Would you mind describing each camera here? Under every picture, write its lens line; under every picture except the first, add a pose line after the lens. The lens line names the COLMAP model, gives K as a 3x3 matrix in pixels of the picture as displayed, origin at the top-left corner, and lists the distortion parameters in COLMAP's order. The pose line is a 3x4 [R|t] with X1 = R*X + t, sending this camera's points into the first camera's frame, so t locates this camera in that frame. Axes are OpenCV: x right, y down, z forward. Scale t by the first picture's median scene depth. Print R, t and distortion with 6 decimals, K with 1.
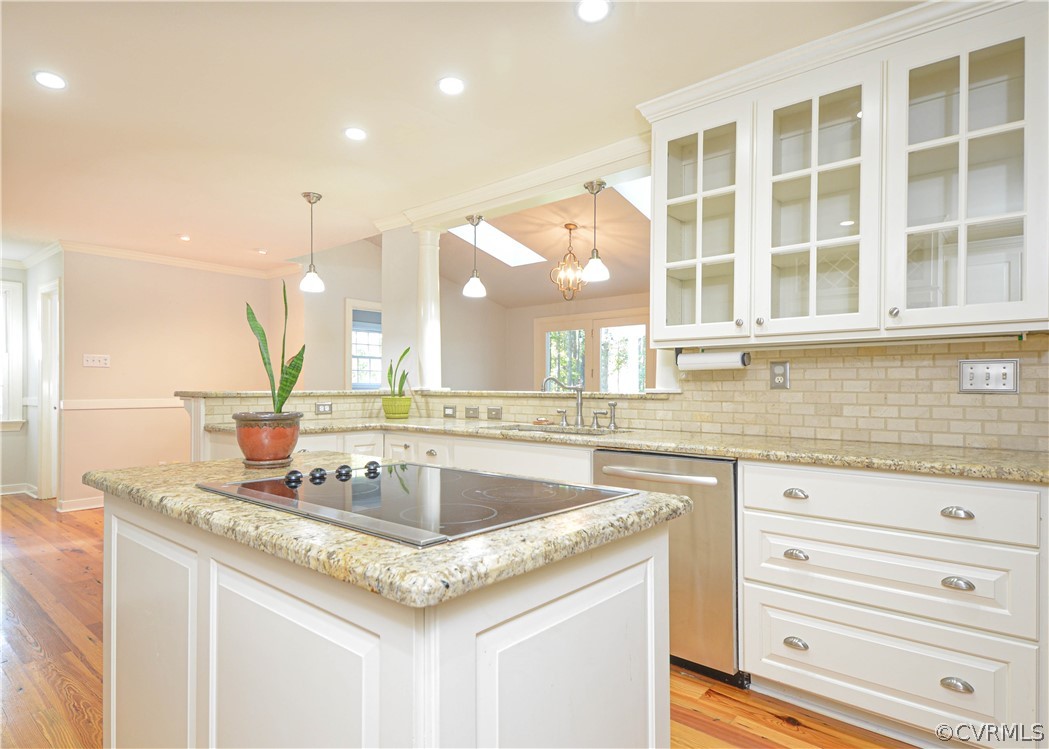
lens RADIAL K [[590.5, 0, 523.3], [0, 590.5, 393.3], [0, 0, 1]] dist [0.001037, 0.000337]
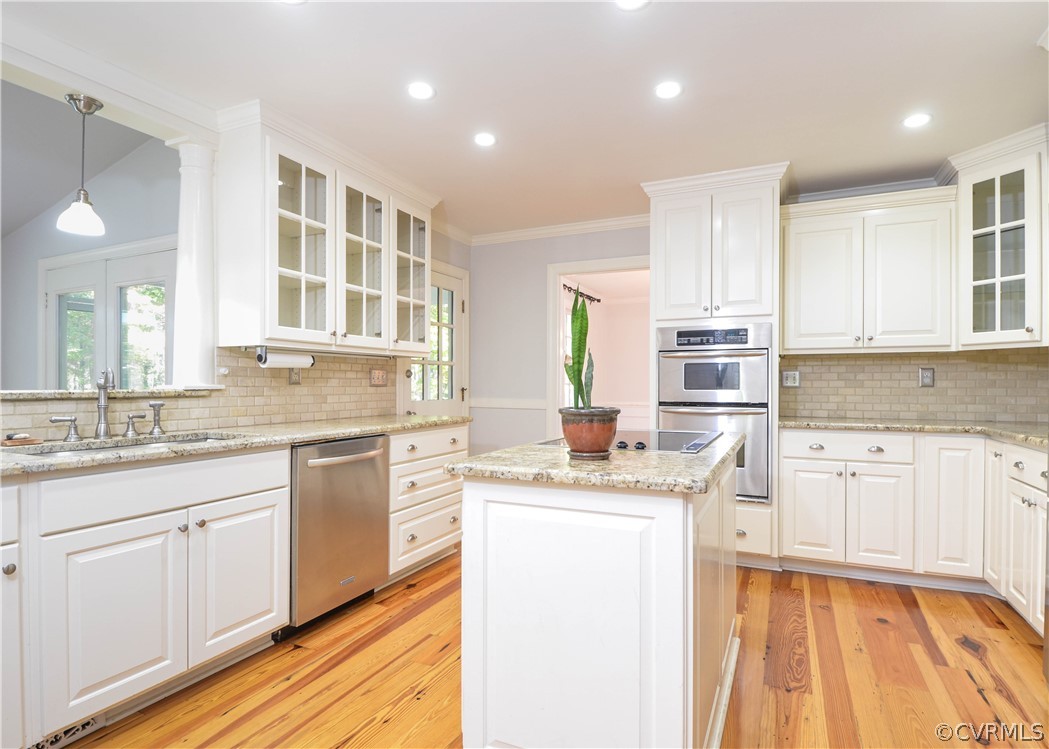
lens RADIAL K [[534.1, 0, 550.0], [0, 534.1, 377.2], [0, 0, 1]] dist [-0.001579, -0.015850]
pose [[-0.291887, 0.005641, 0.956436, -0.775842], [0.003336, 0.999983, -0.004880, -0.014924], [-0.956447, 0.001766, -0.291901, 0.756866]]
